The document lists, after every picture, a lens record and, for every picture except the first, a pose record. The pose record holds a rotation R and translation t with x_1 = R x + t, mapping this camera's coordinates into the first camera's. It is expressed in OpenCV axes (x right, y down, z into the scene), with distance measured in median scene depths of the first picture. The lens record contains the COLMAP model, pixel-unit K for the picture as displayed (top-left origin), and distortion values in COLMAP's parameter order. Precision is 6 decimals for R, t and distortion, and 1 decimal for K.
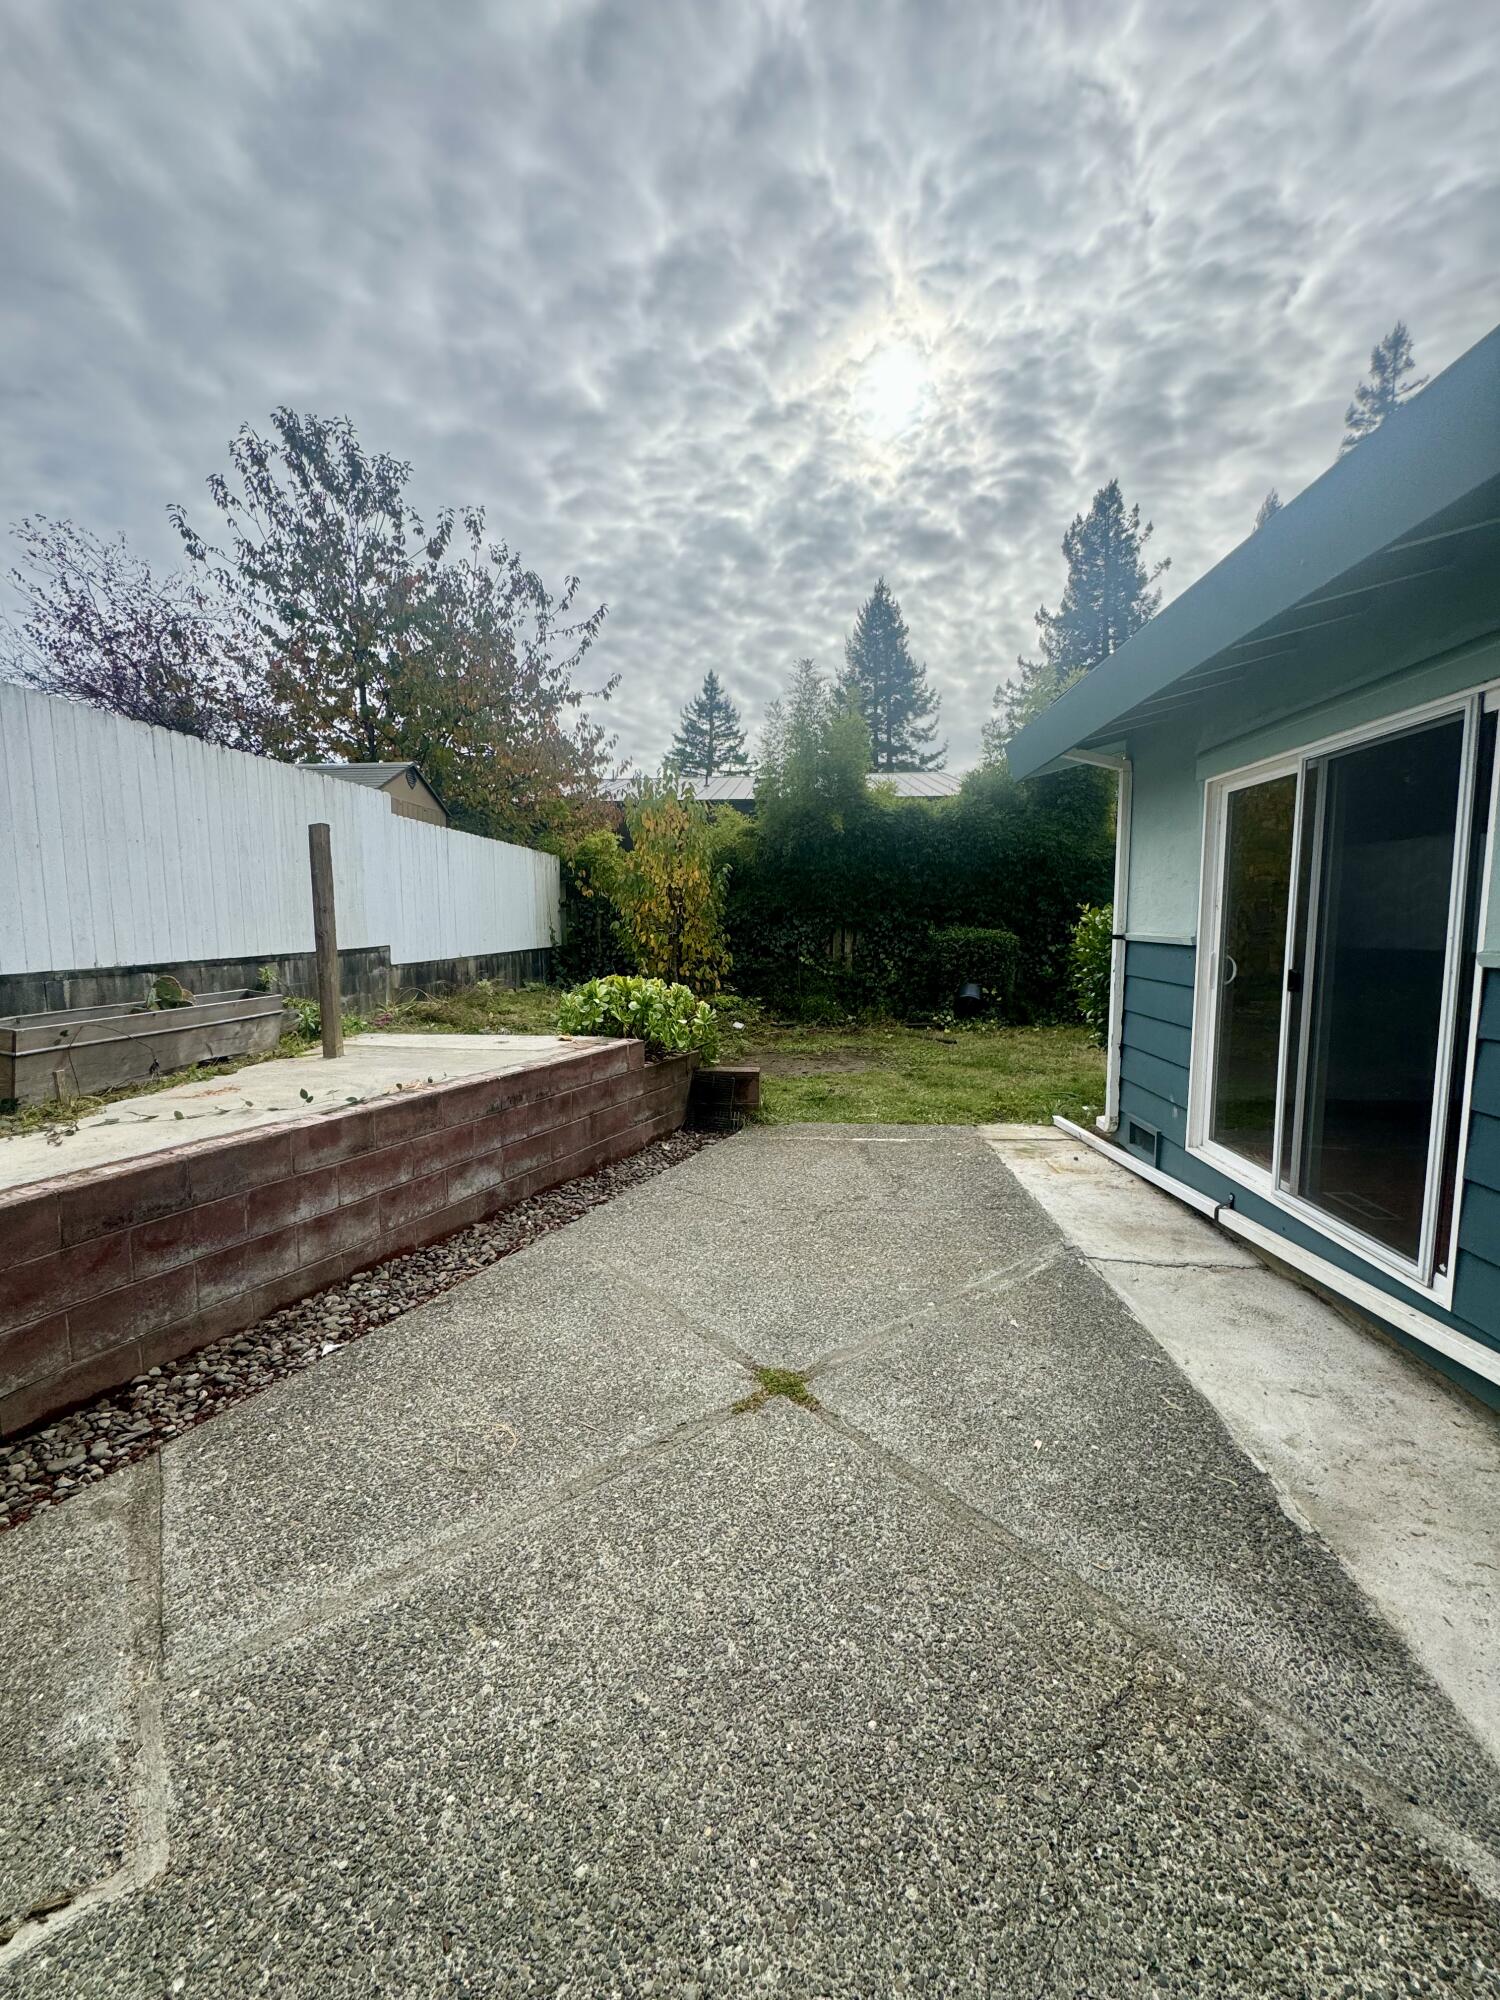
lens RADIAL K [[792.7, 0, 757.0], [0, 792.7, 1008.4], [0, 0, 1]] dist [-0.003743, 0.000180]
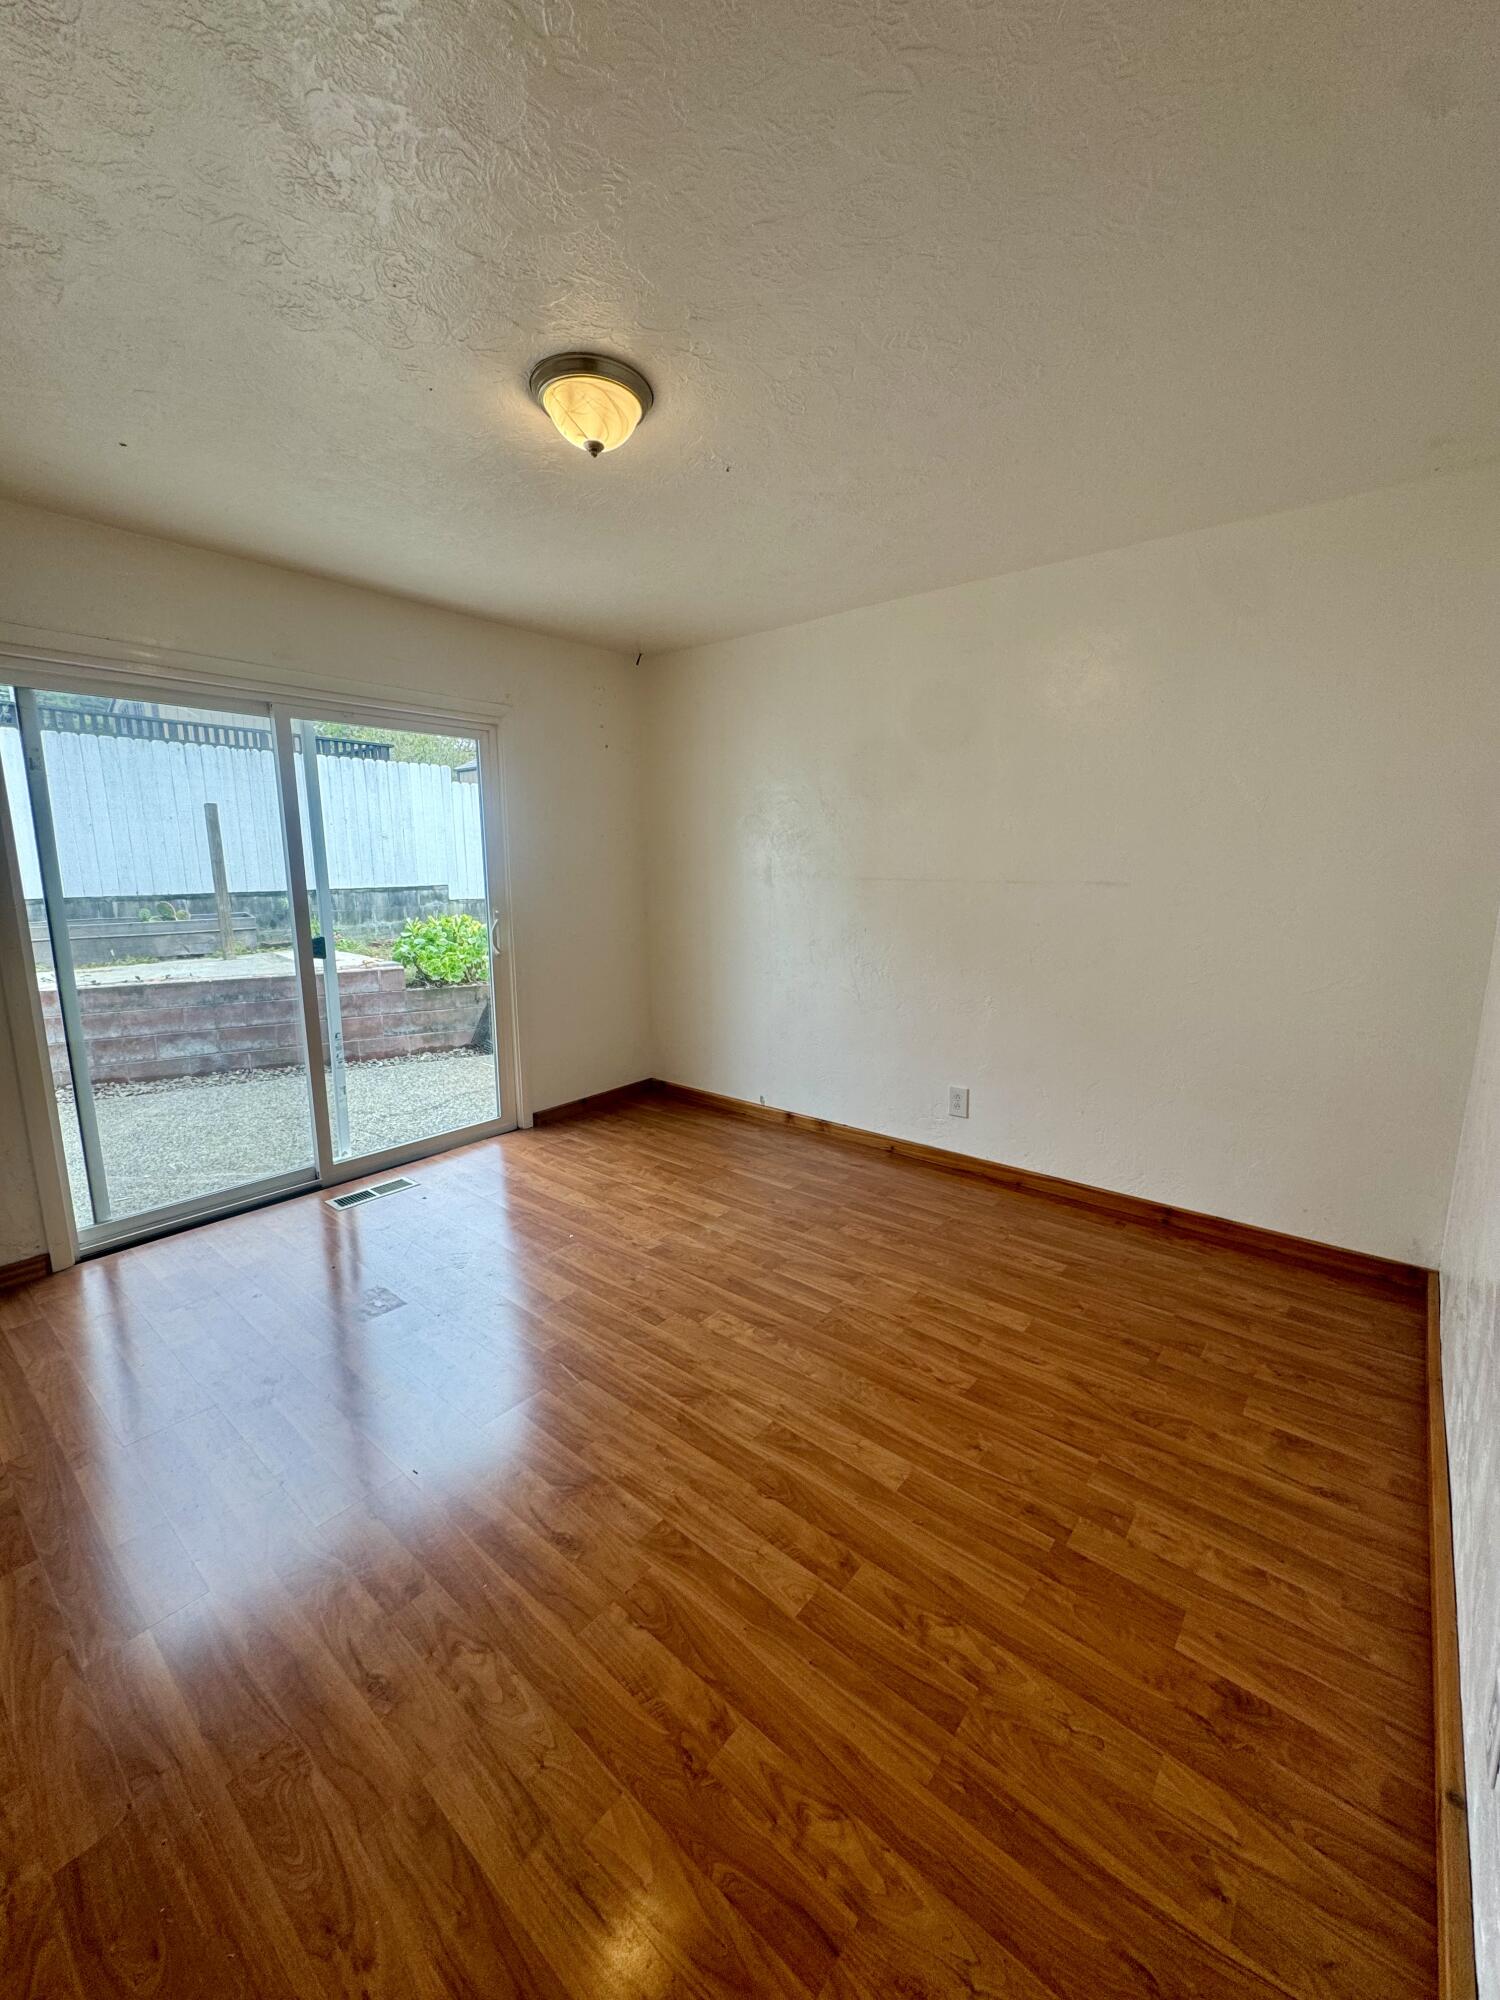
lens RADIAL K [[792.7, 0, 759.2], [0, 792.7, 999.7], [0, 0, 1]] dist [-0.003743, 0.000180]
pose [[0.813611, 0.108347, -0.571225, 1.318140], [-0.070635, 0.993625, 0.087859, -0.076176], [0.577103, -0.031135, 0.816077, 0.394535]]
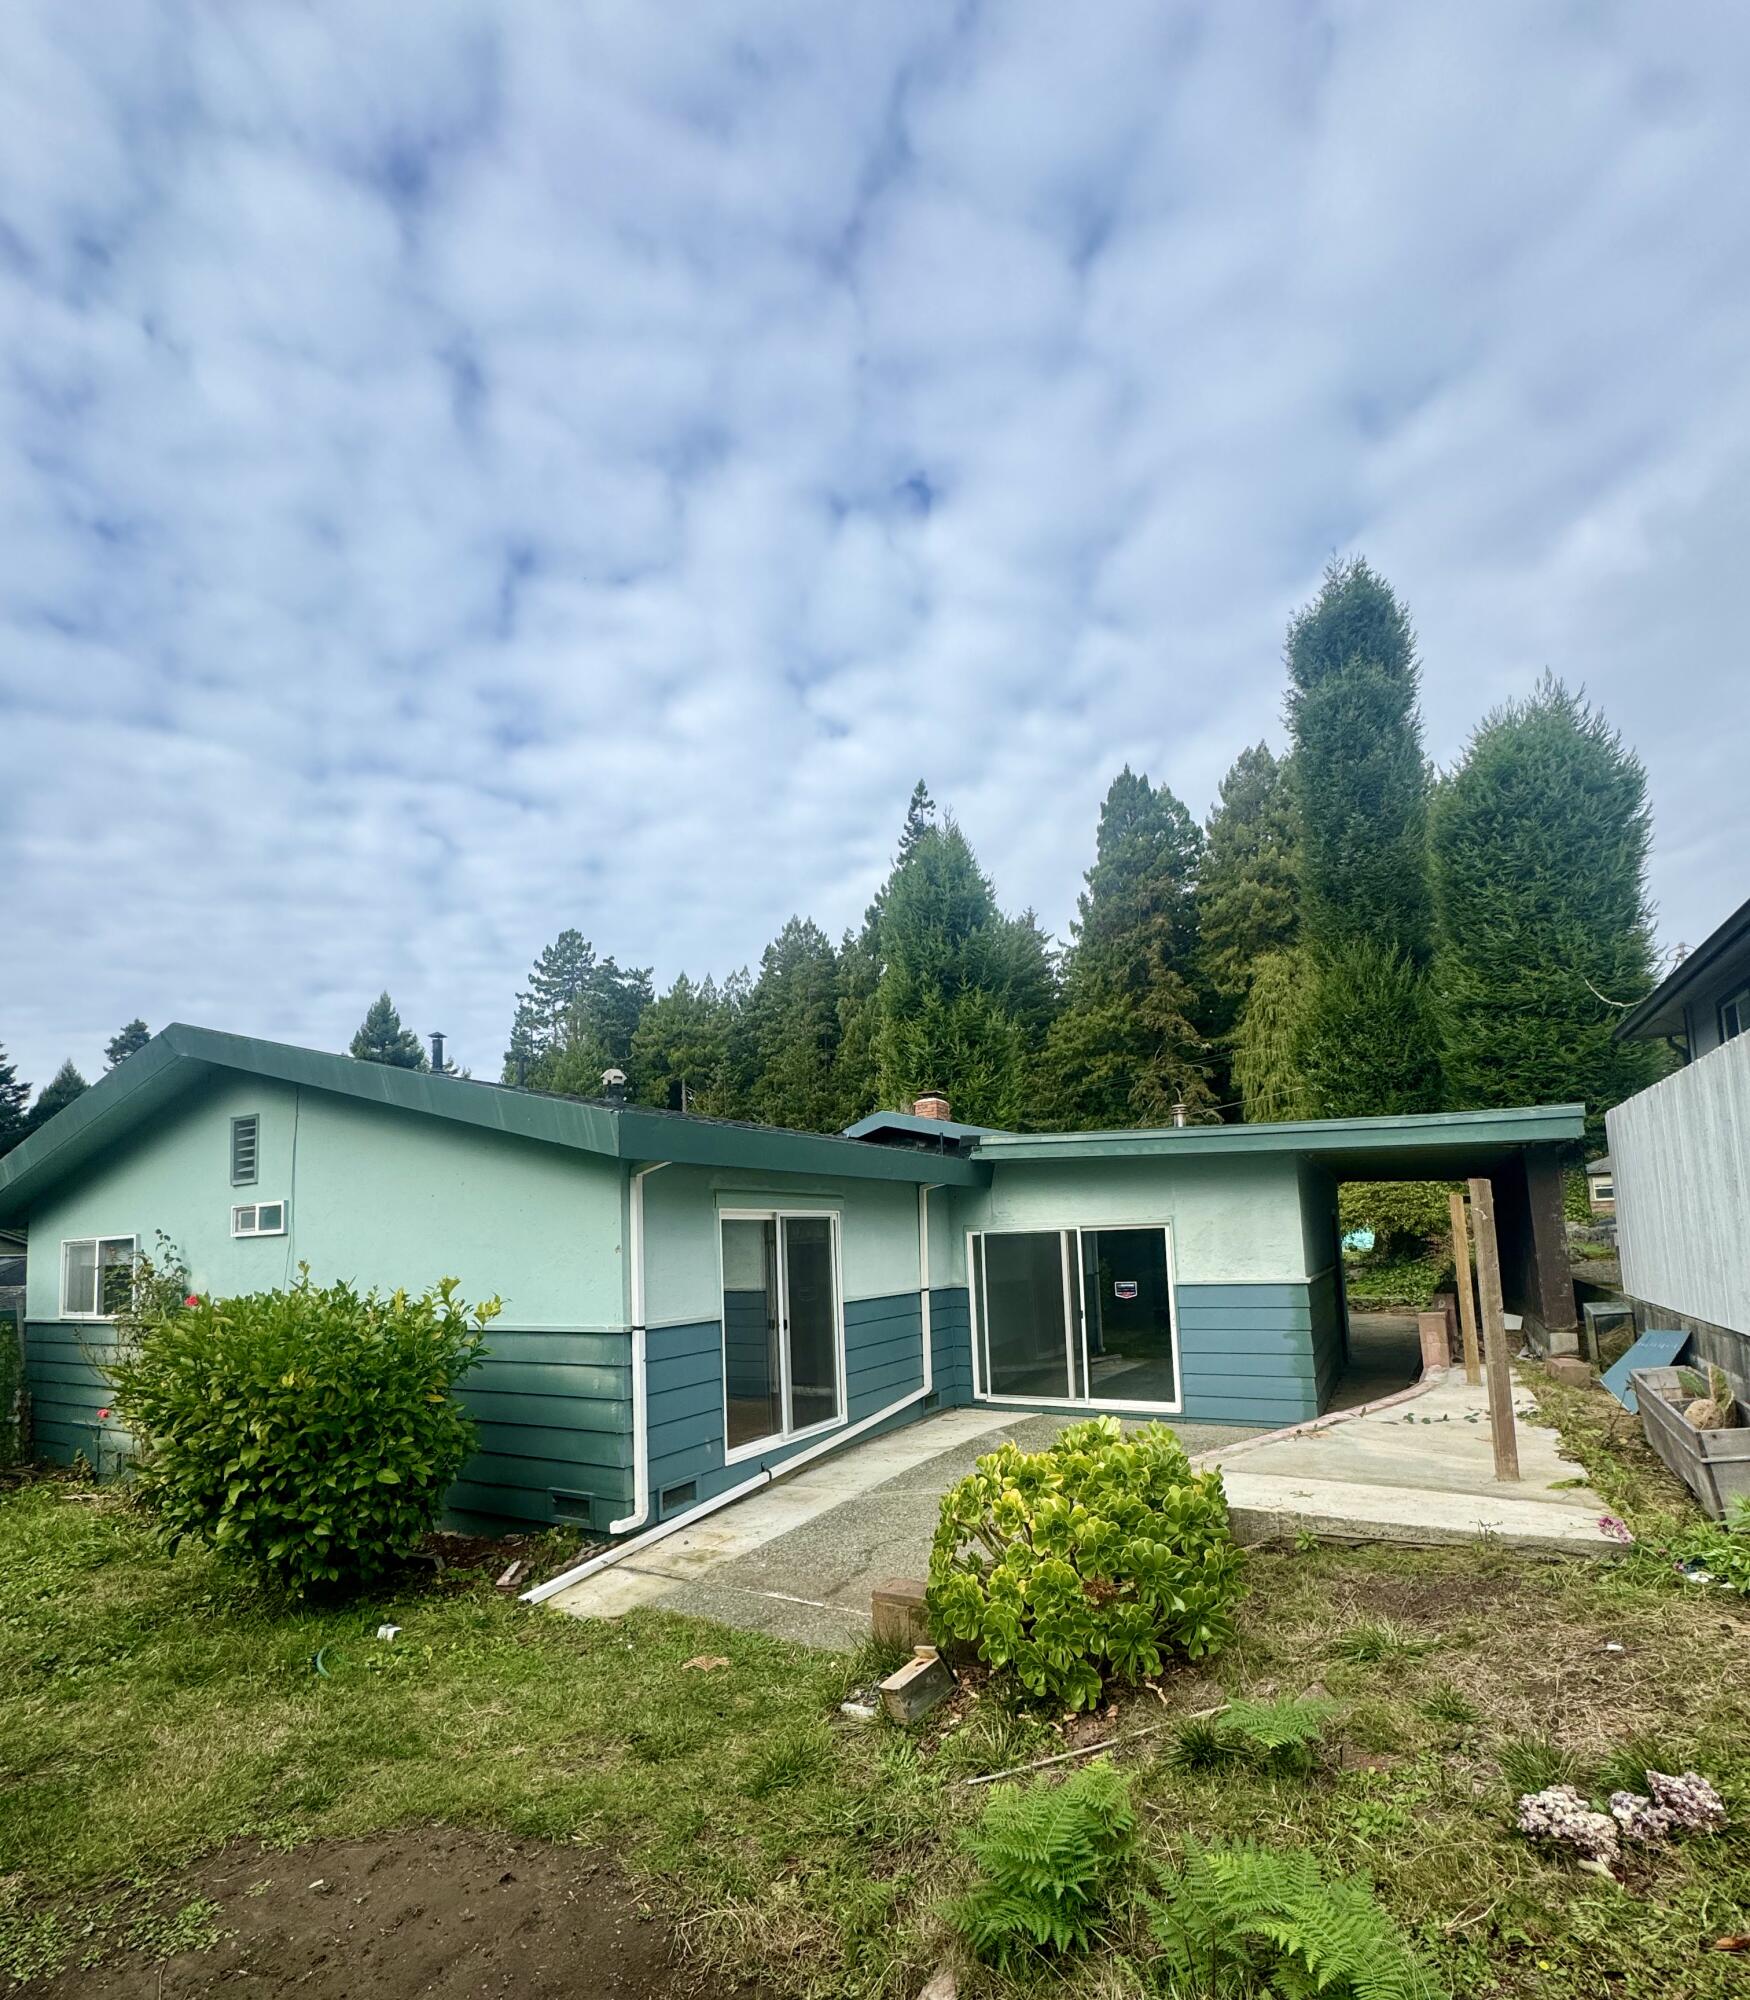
lens RADIAL K [[929.0, 0, 878.9], [0, 929.0, 1169.4], [0, 0, 1]] dist [-0.004089, 0.000699]
pose [[-0.895003, 0.077356, 0.439301, -0.464193], [0.094939, 0.995317, 0.018158, -0.347629], [-0.435839, 0.057958, -0.898156, 2.318511]]
